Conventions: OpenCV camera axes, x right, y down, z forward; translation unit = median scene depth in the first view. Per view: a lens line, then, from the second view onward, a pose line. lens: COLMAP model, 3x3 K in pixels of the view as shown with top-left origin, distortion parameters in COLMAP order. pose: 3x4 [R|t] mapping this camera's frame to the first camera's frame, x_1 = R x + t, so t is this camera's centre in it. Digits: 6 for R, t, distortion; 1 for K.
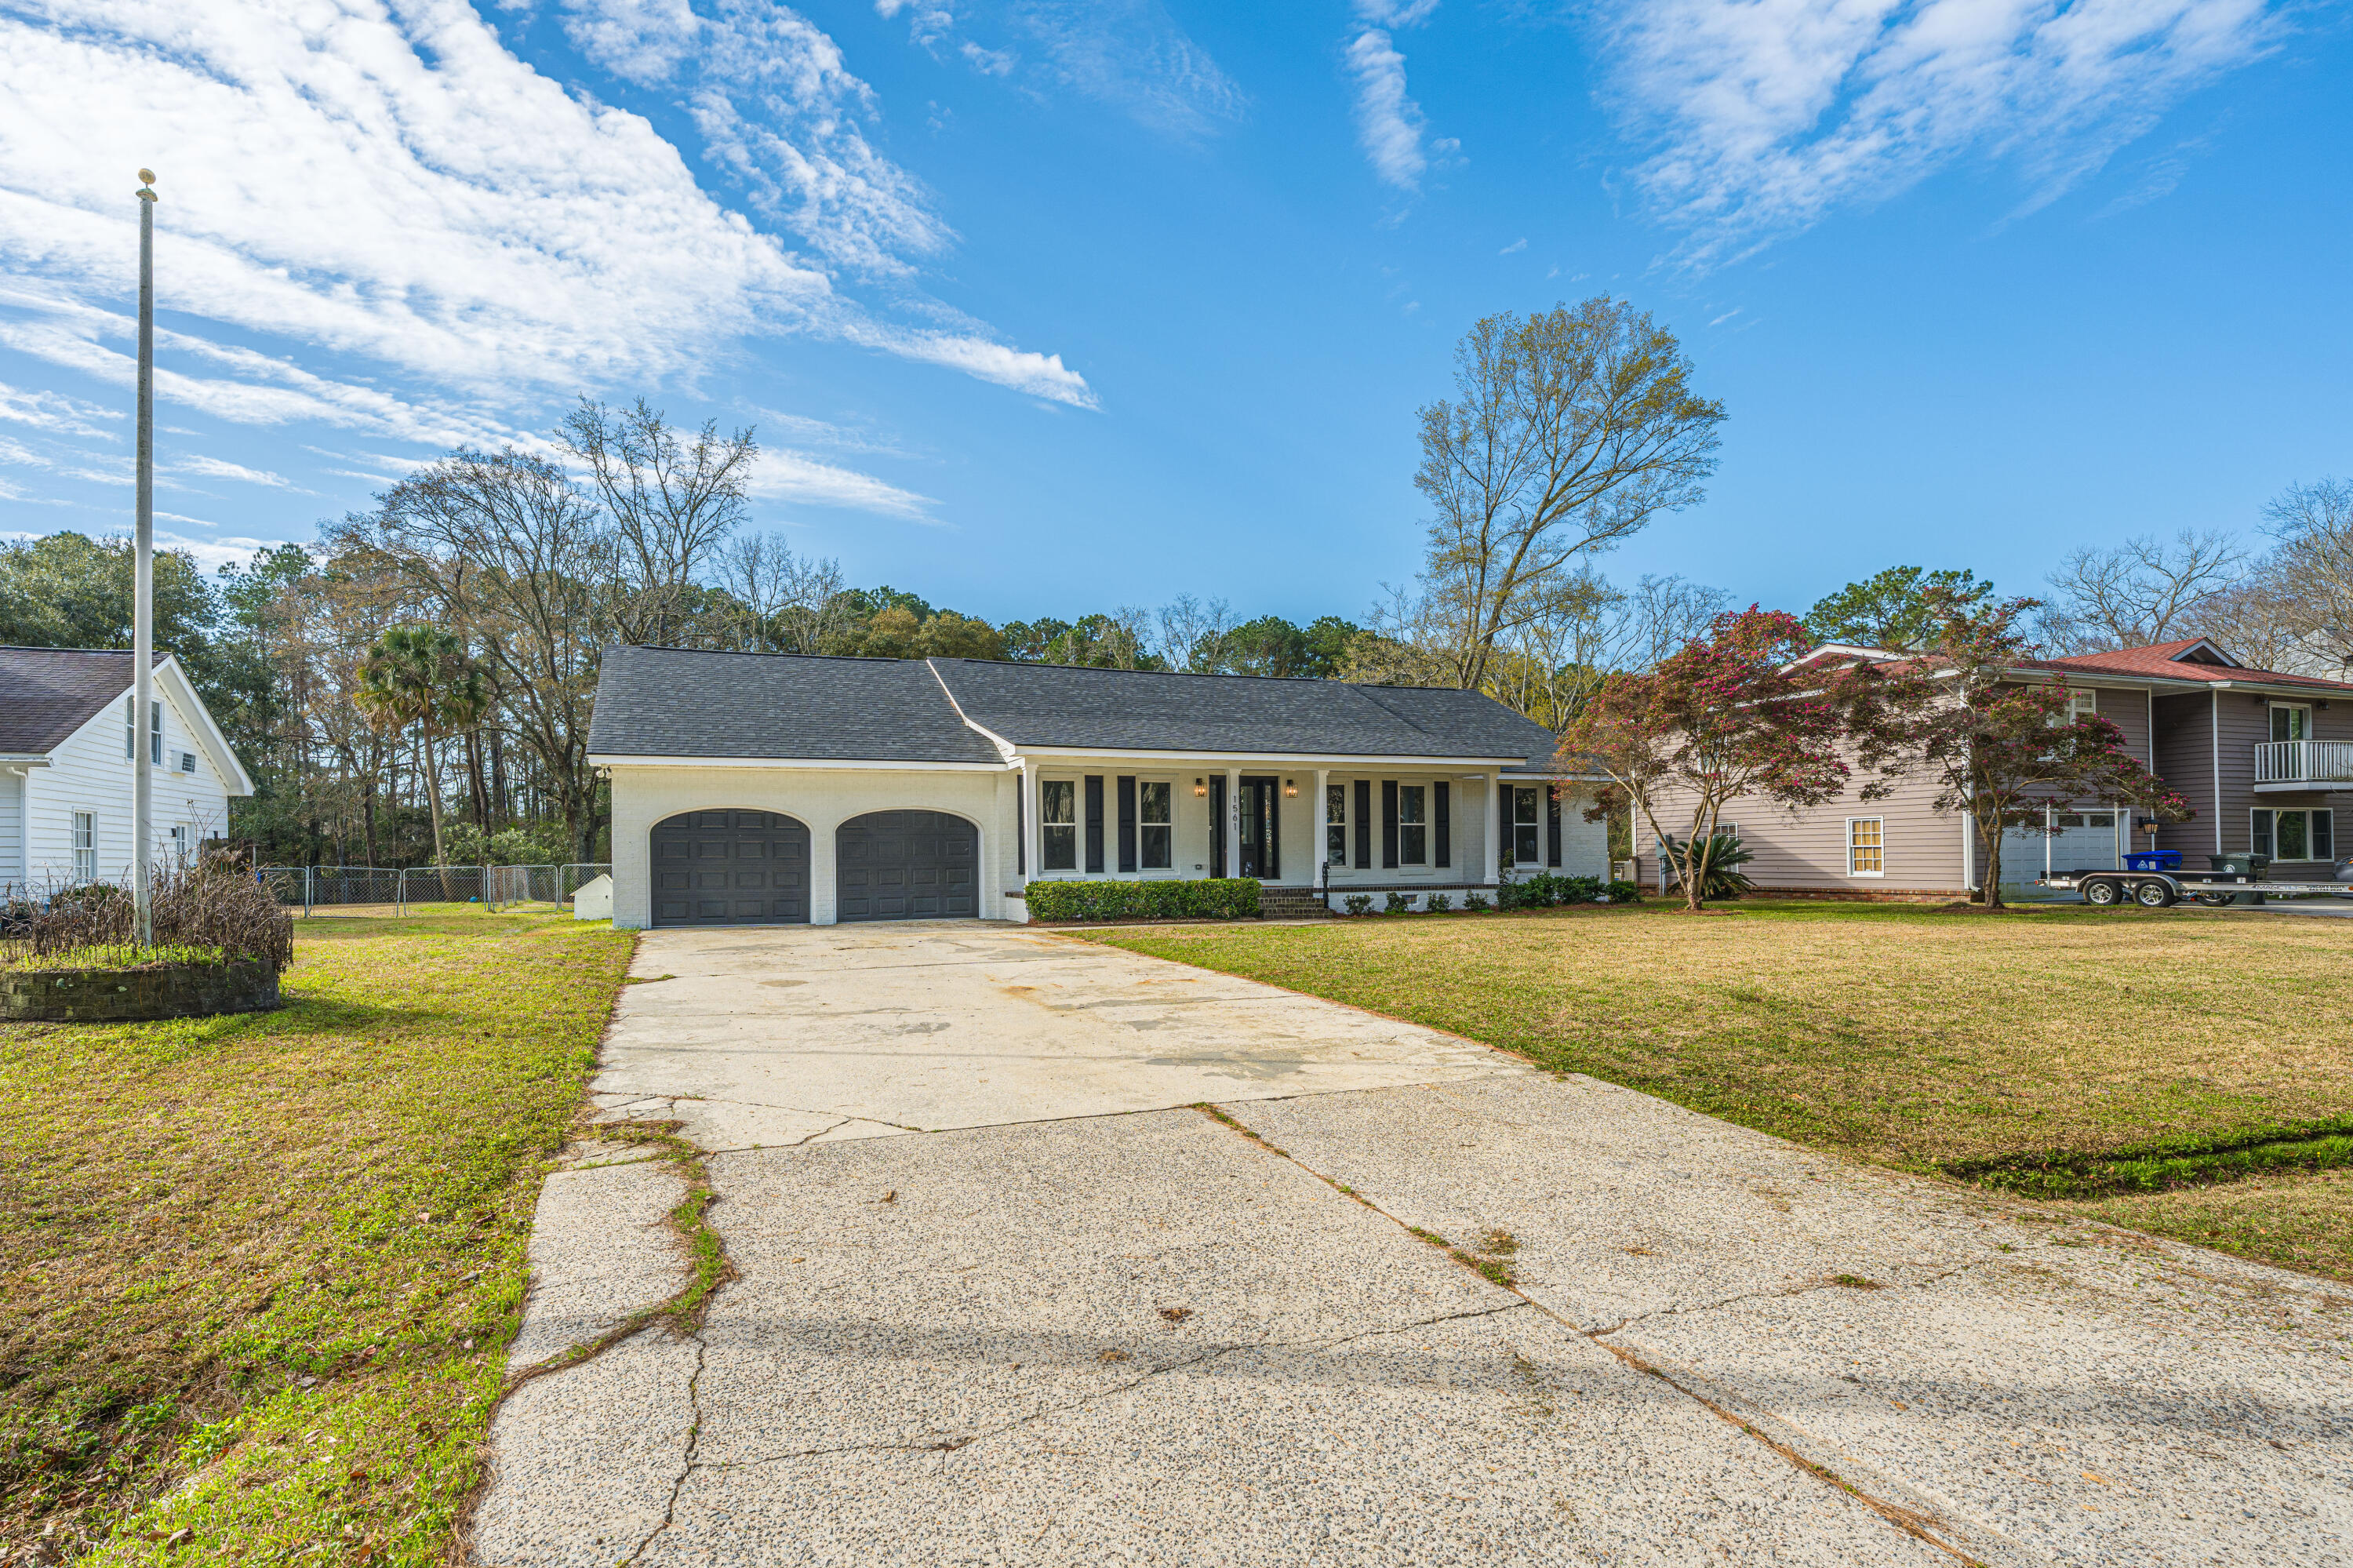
lens RADIAL K [[1167.0, 0, 1121.1], [0, 1167.0, 814.1], [0, 0, 1]] dist [0.002001, 0.000706]
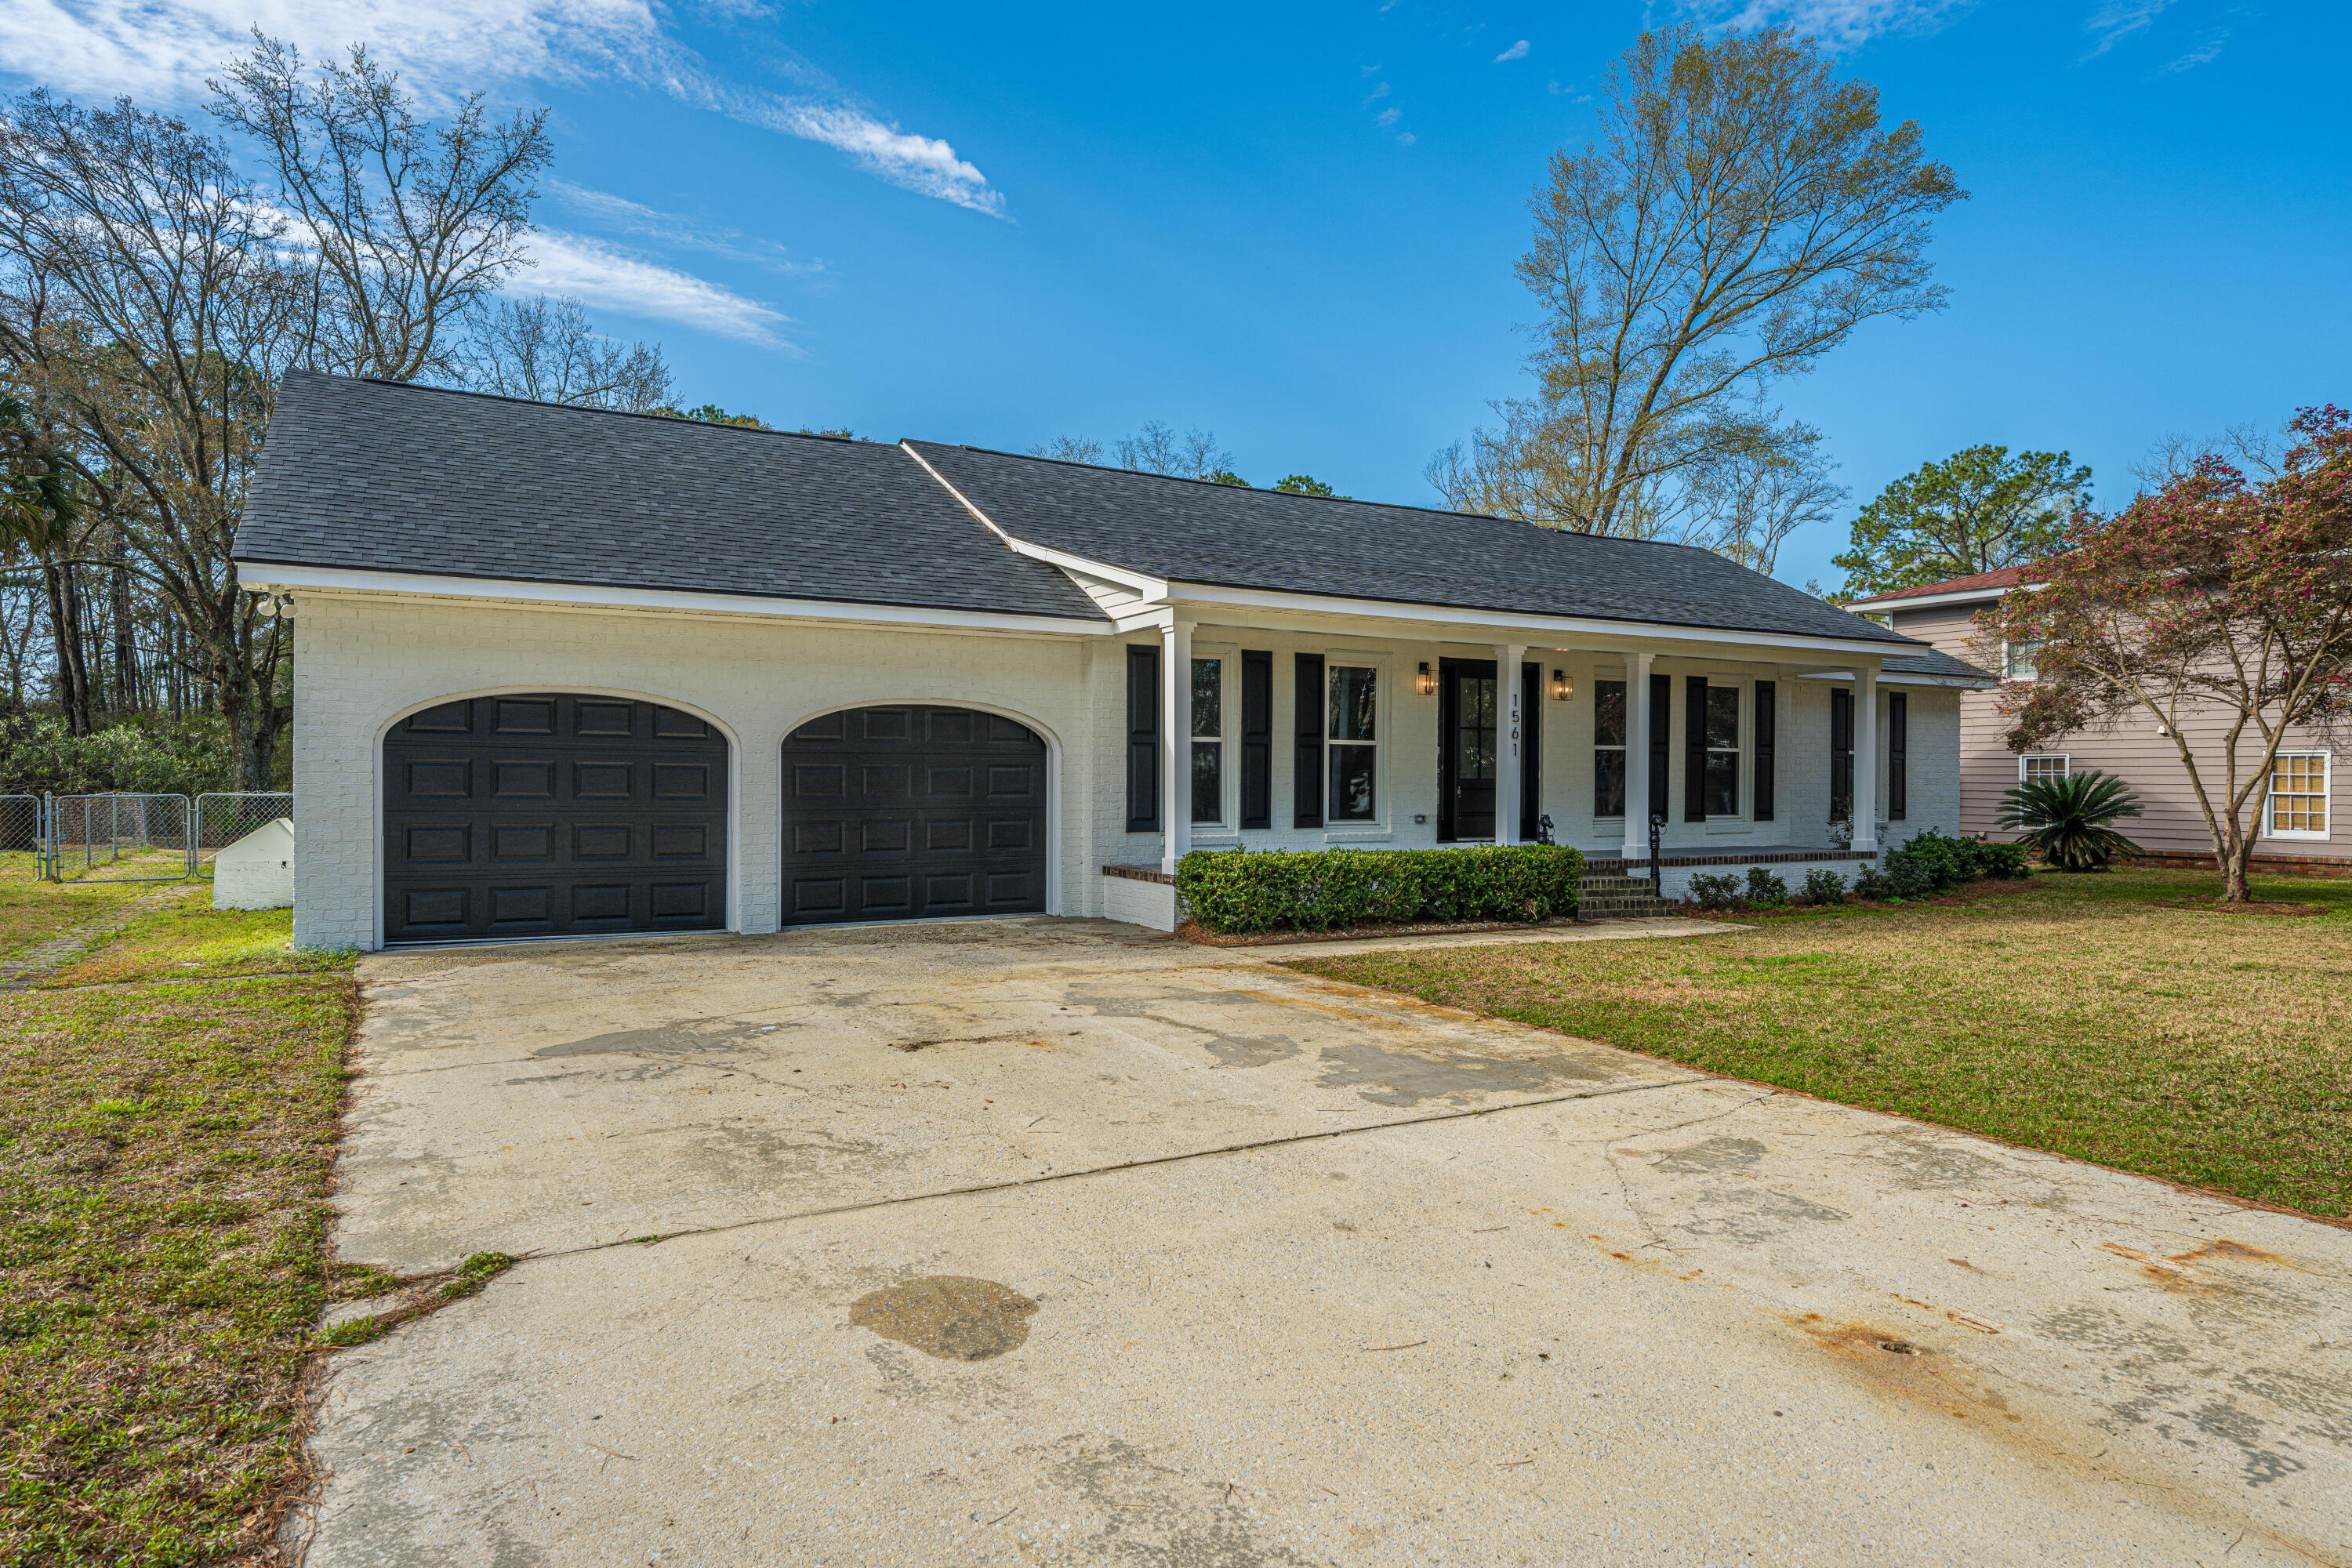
lens RADIAL K [[1397.2, 0, 1182.1], [0, 1397.2, 749.9], [0, 0, 1]] dist [-0.000277, 0.000484]
pose [[0.988696, 0.018485, 0.148789, -0.137276], [-0.021107, 0.999648, 0.016063, 0.003122], [-0.148439, -0.019022, 0.988739, 0.322152]]
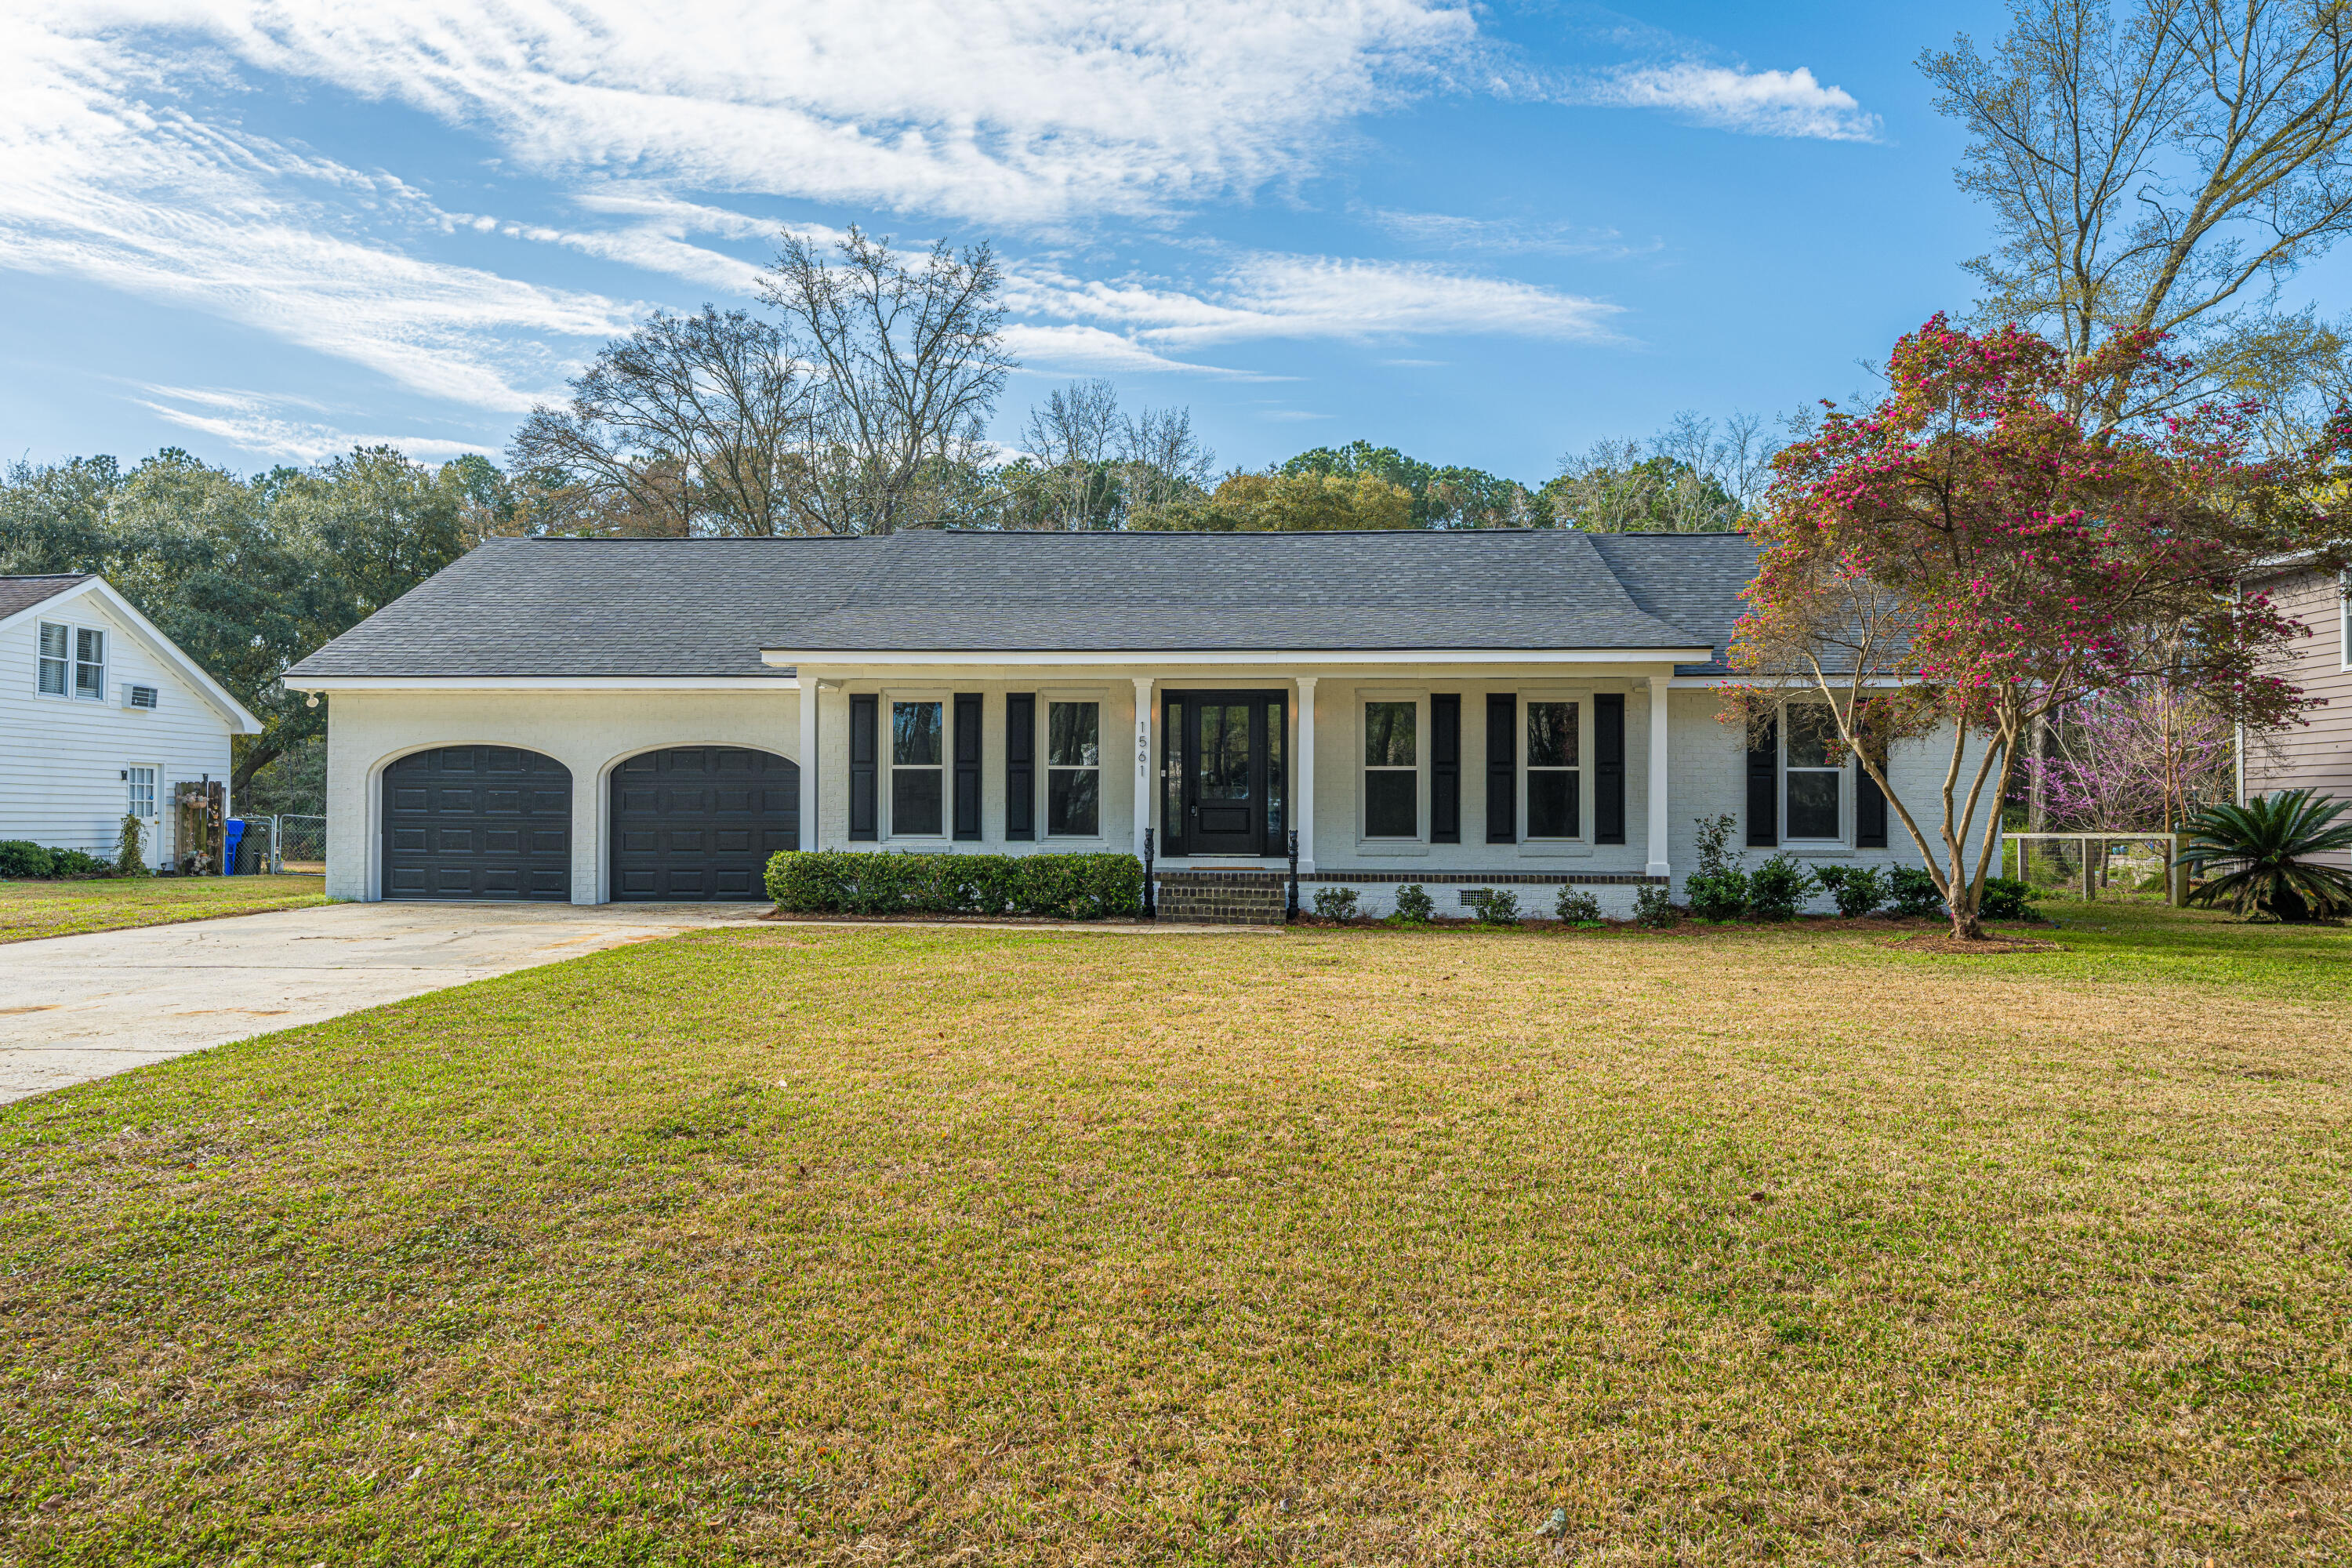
lens RADIAL K [[1622.3, 0, 1179.9], [0, 1622.3, 811.7], [0, 0, 1]] dist [0.000351, -0.000188]
pose [[0.910427, 0.012577, -0.413479, 0.414263], [0.000447, 0.999507, 0.031388, 0.004621], [0.413670, -0.028762, 0.909973, 0.193442]]
